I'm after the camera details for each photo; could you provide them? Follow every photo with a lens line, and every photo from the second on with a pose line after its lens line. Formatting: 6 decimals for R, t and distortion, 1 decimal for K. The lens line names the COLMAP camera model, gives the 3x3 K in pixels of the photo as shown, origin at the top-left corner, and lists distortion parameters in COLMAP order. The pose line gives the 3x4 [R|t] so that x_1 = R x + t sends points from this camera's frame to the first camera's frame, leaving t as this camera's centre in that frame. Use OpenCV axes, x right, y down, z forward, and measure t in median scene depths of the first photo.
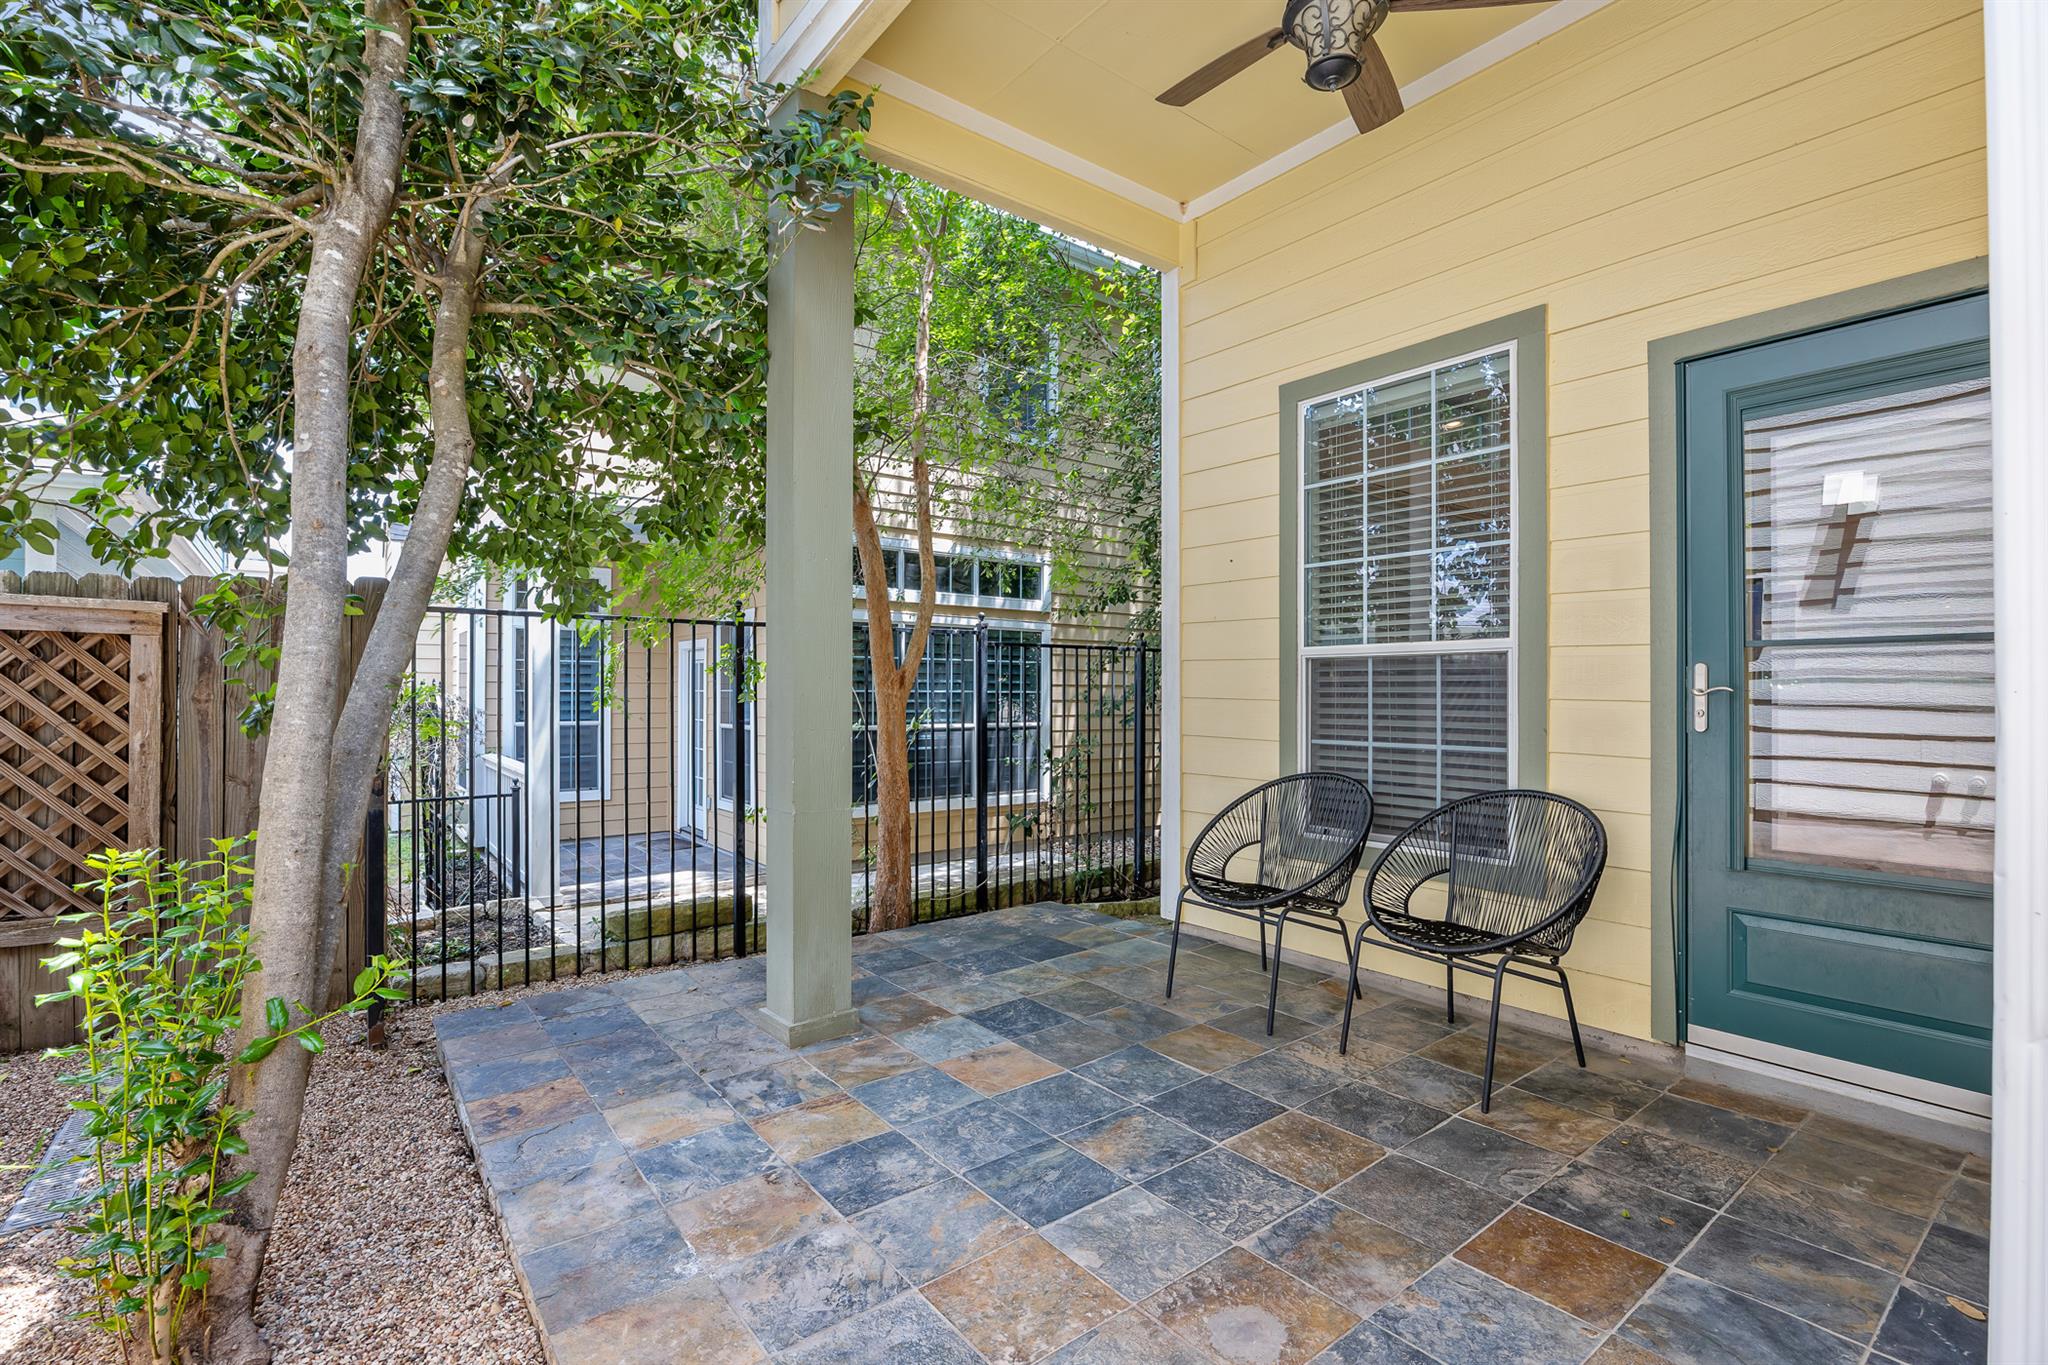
lens RADIAL K [[949.5, 0, 1020.5], [0, 949.5, 678.0], [0, 0, 1]] dist [0.003842, -0.000249]
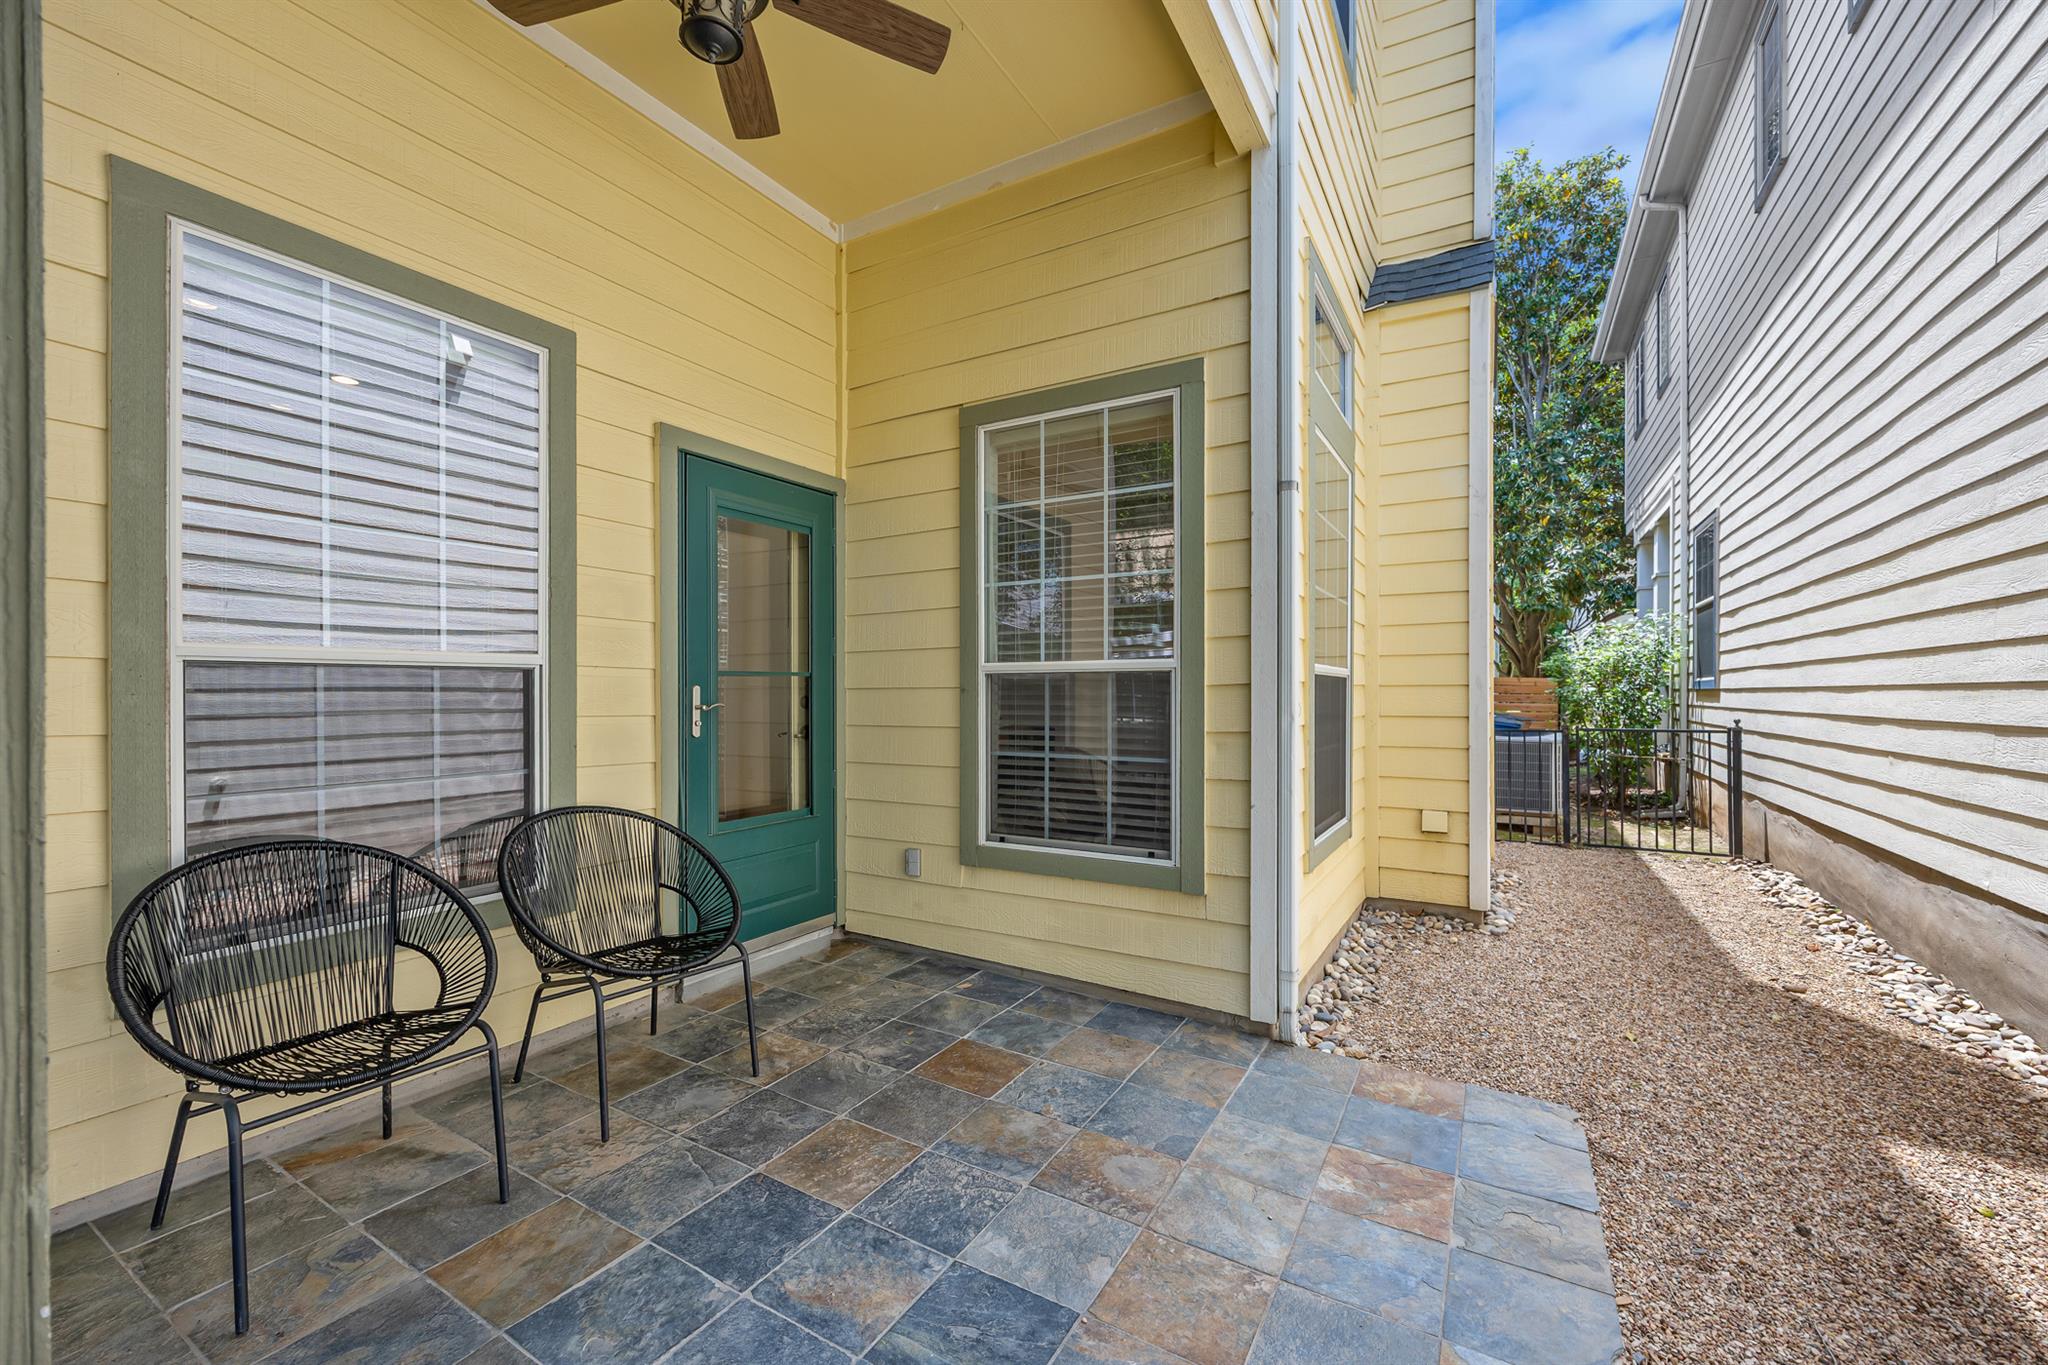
lens RADIAL K [[816.4, 0, 1019.5], [0, 816.4, 695.6], [0, 0, 1]] dist [-0.002457, 0.000117]
pose [[-0.365816, 0.011645, 0.930614, -0.571515], [0.007965, 0.999924, -0.009382, 0.015644], [-0.930653, 0.003981, -0.365881, 1.136575]]
